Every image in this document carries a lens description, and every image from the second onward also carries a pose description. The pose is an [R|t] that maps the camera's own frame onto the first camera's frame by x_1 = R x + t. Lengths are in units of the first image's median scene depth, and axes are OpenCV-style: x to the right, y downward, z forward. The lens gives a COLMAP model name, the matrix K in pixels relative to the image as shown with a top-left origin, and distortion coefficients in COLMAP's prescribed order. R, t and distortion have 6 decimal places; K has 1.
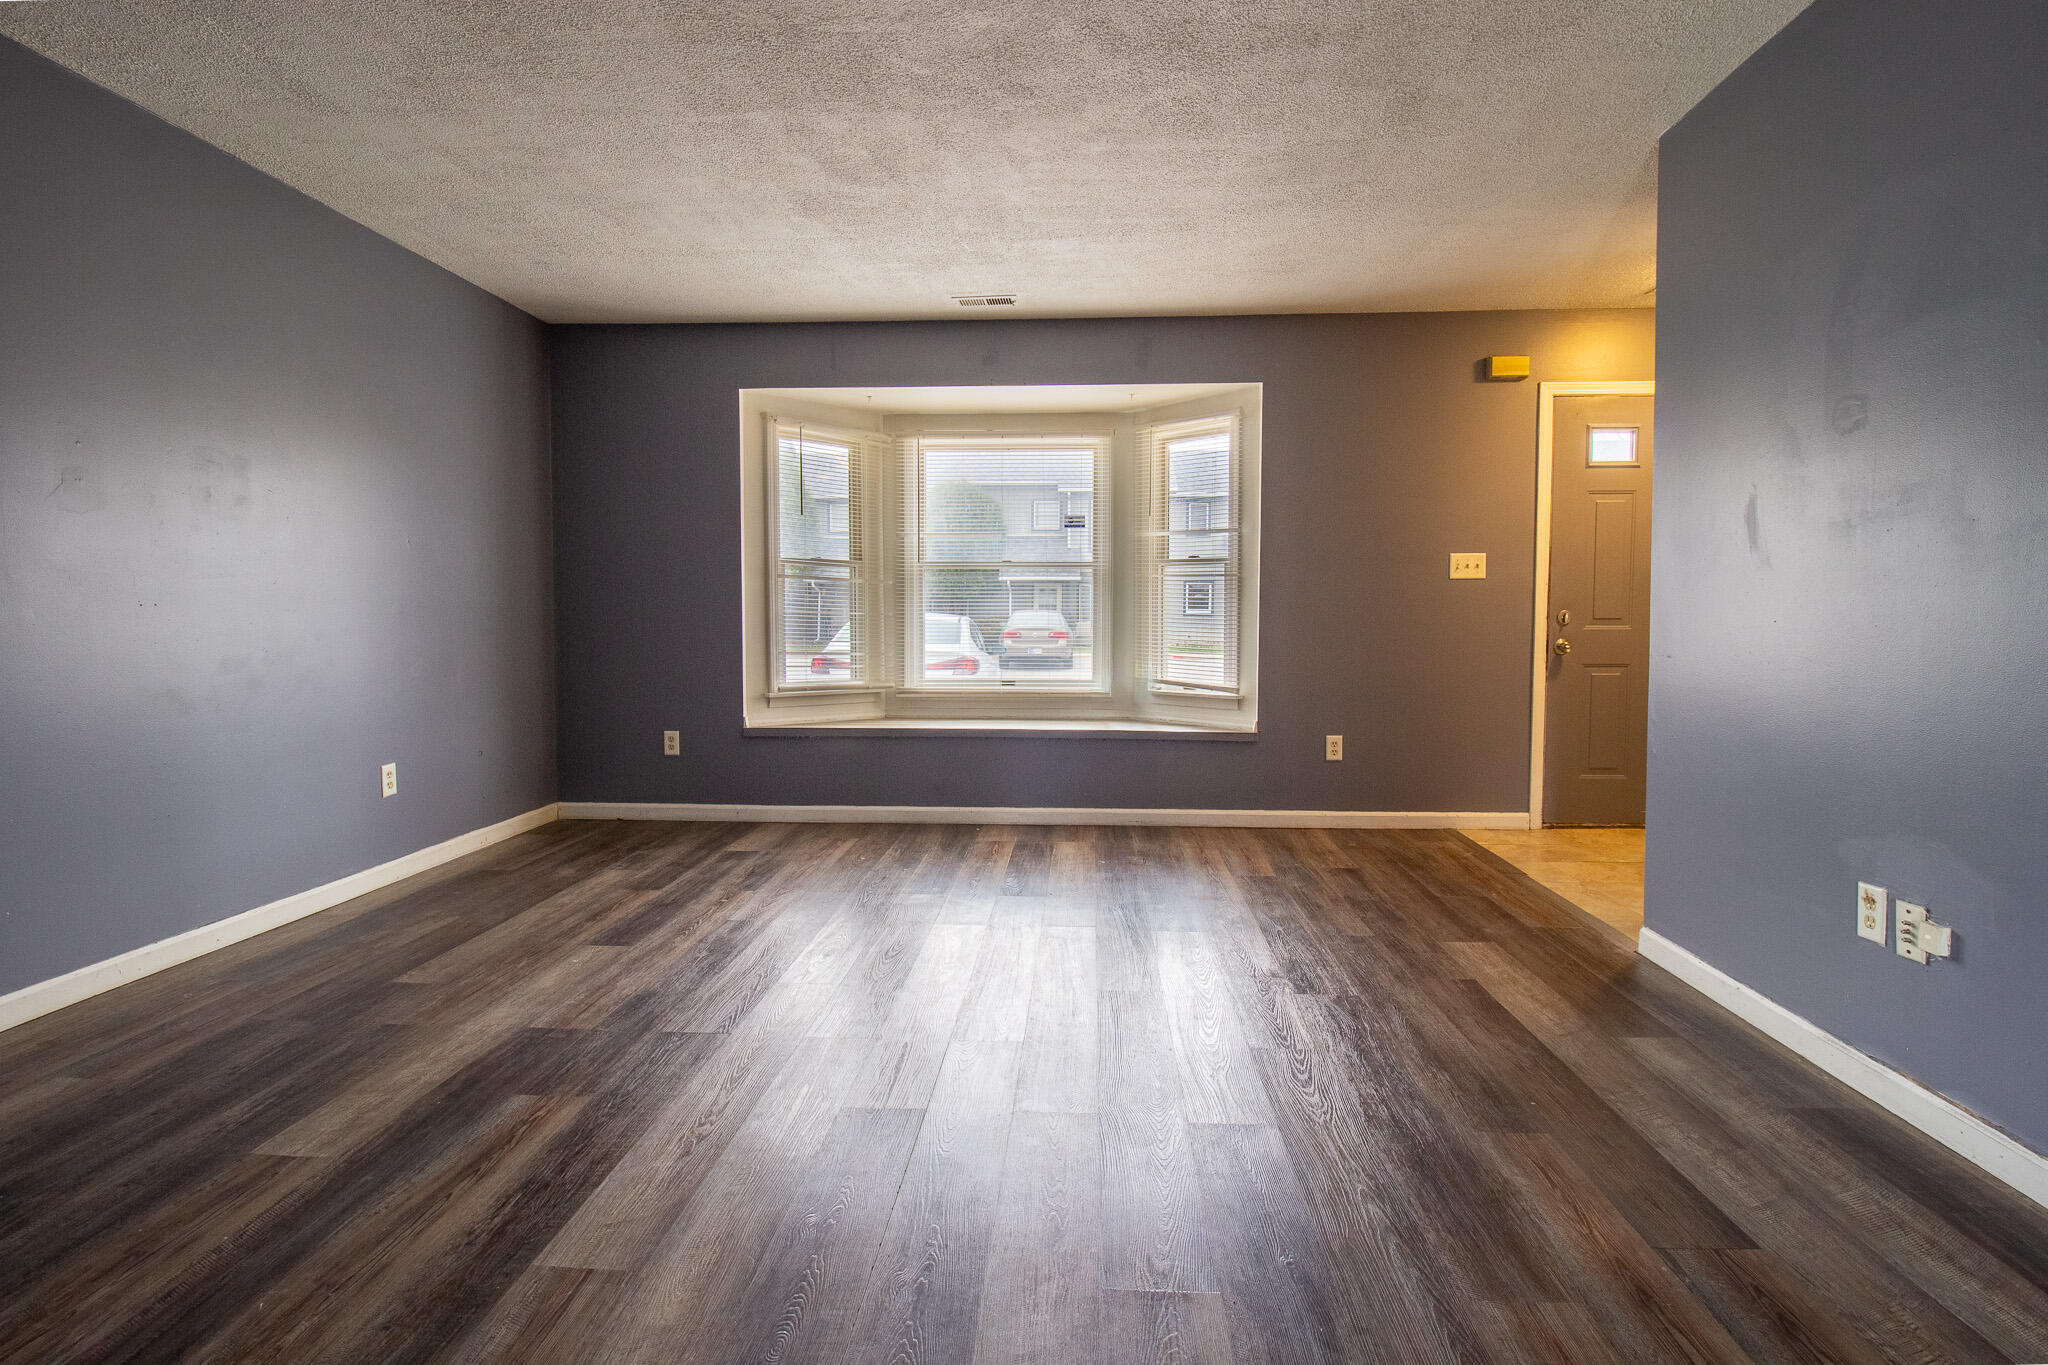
lens RADIAL K [[977.7, 0, 1041.8], [0, 977.7, 656.6], [0, 0, 1]] dist [0.001432, -0.013042]
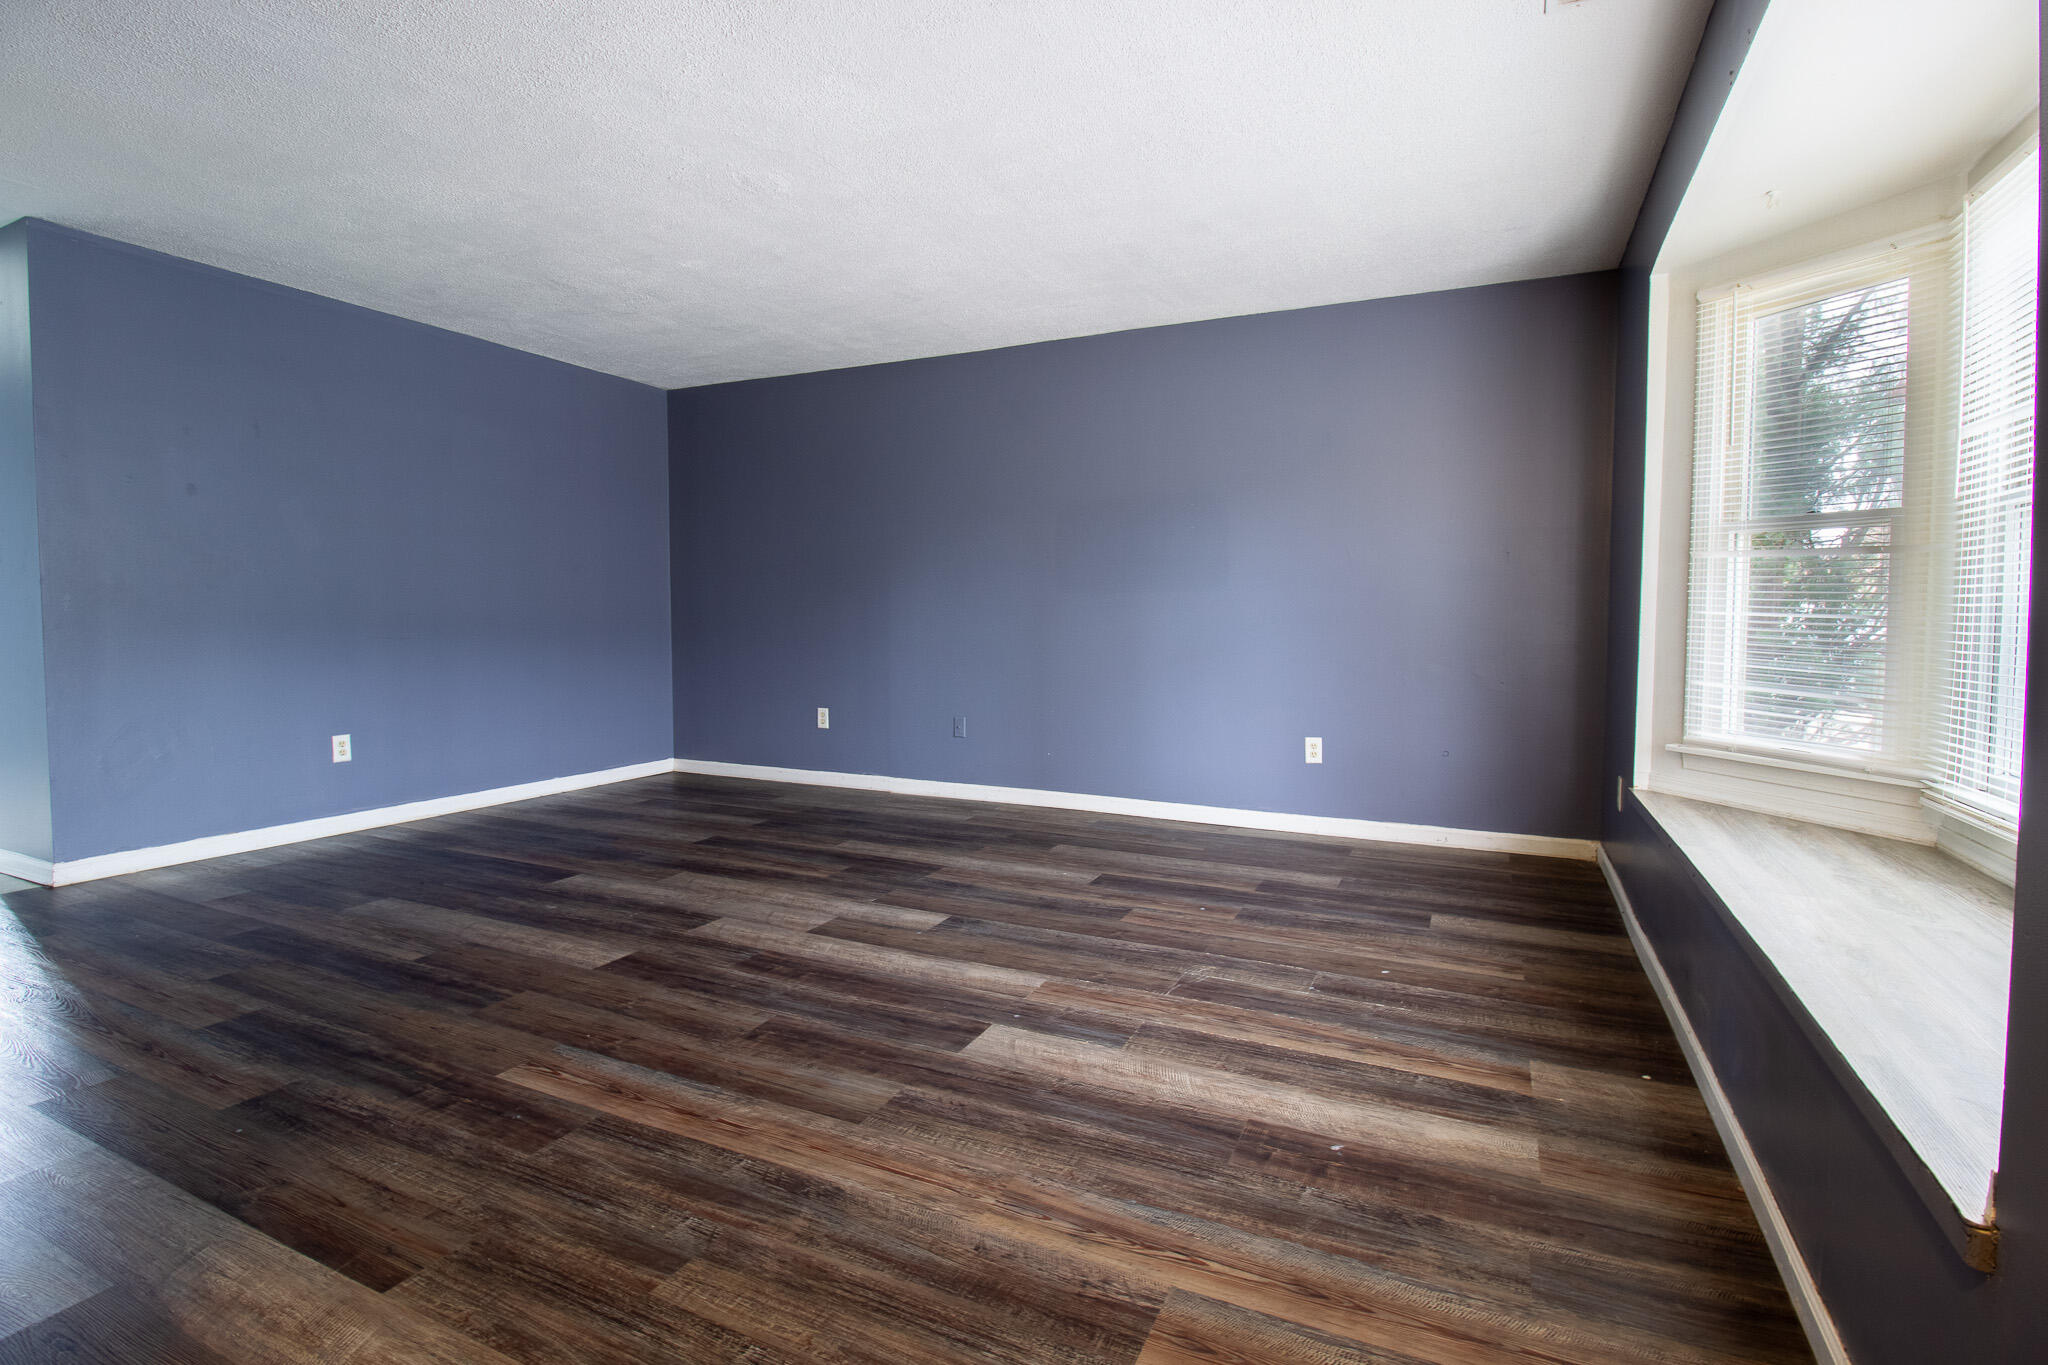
lens RADIAL K [[963.1, 0, 1049.8], [0, 963.1, 654.5], [0, 0, 1]] dist [0.010891, -0.018883]
pose [[-0.366951, 0.035626, -0.929558, 0.454113], [-0.046534, 0.997312, 0.056593, -0.037916], [0.929075, 0.064023, -0.364307, 0.873510]]
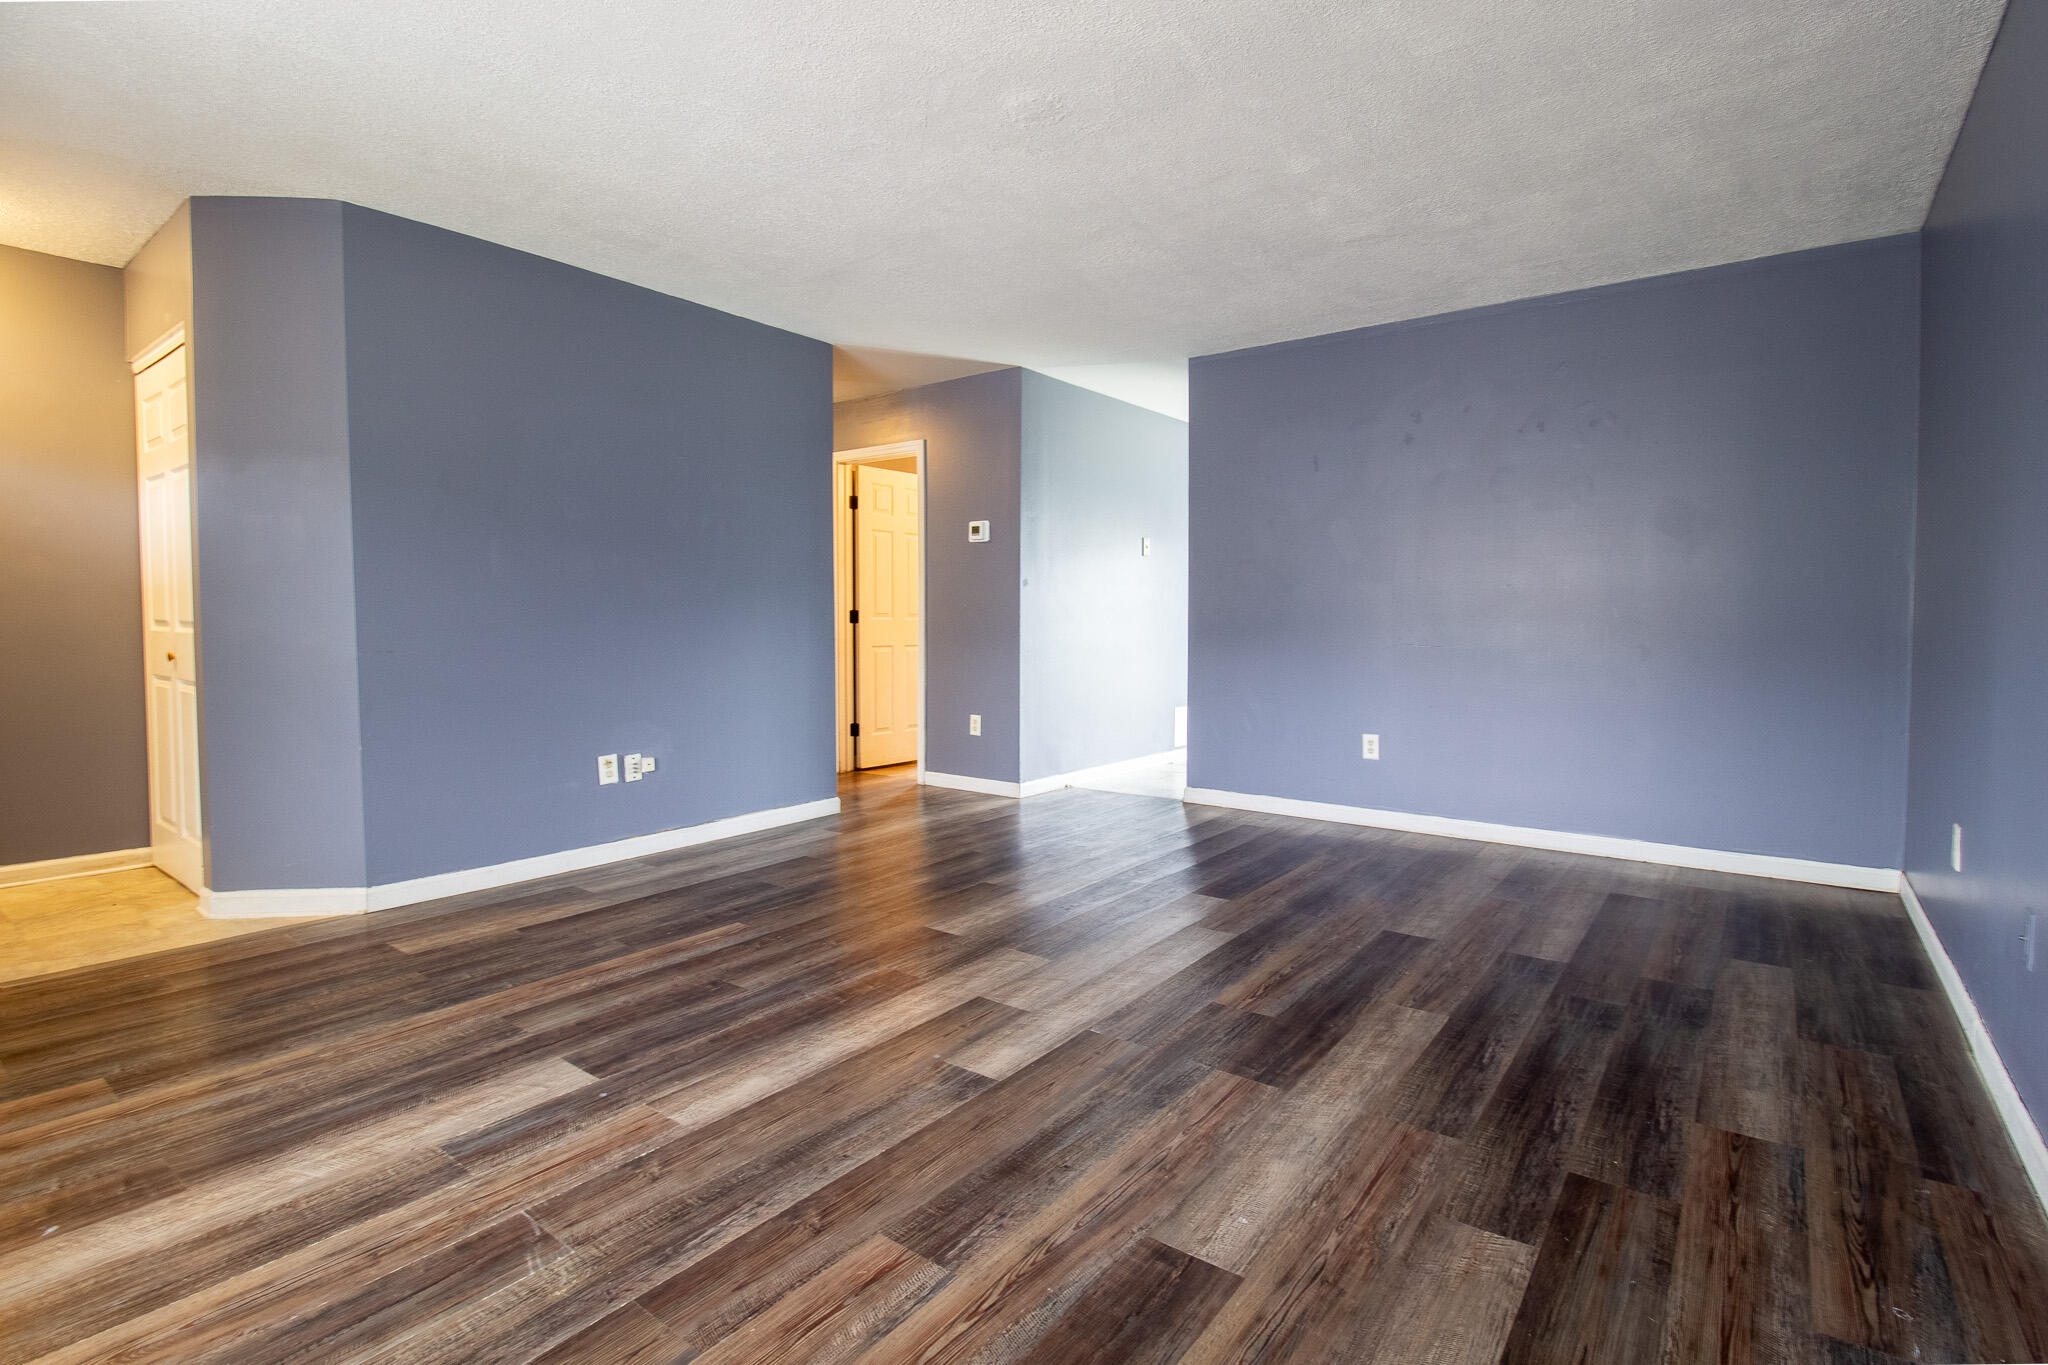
lens RADIAL K [[977.7, 0, 1041.8], [0, 977.7, 656.6], [0, 0, 1]] dist [0.001432, -0.013042]
pose [[-0.826887, -0.023671, 0.561869, -0.420644], [0.023753, 0.996752, 0.076950, -0.040612], [-0.561866, 0.076975, -0.823639, 0.917460]]
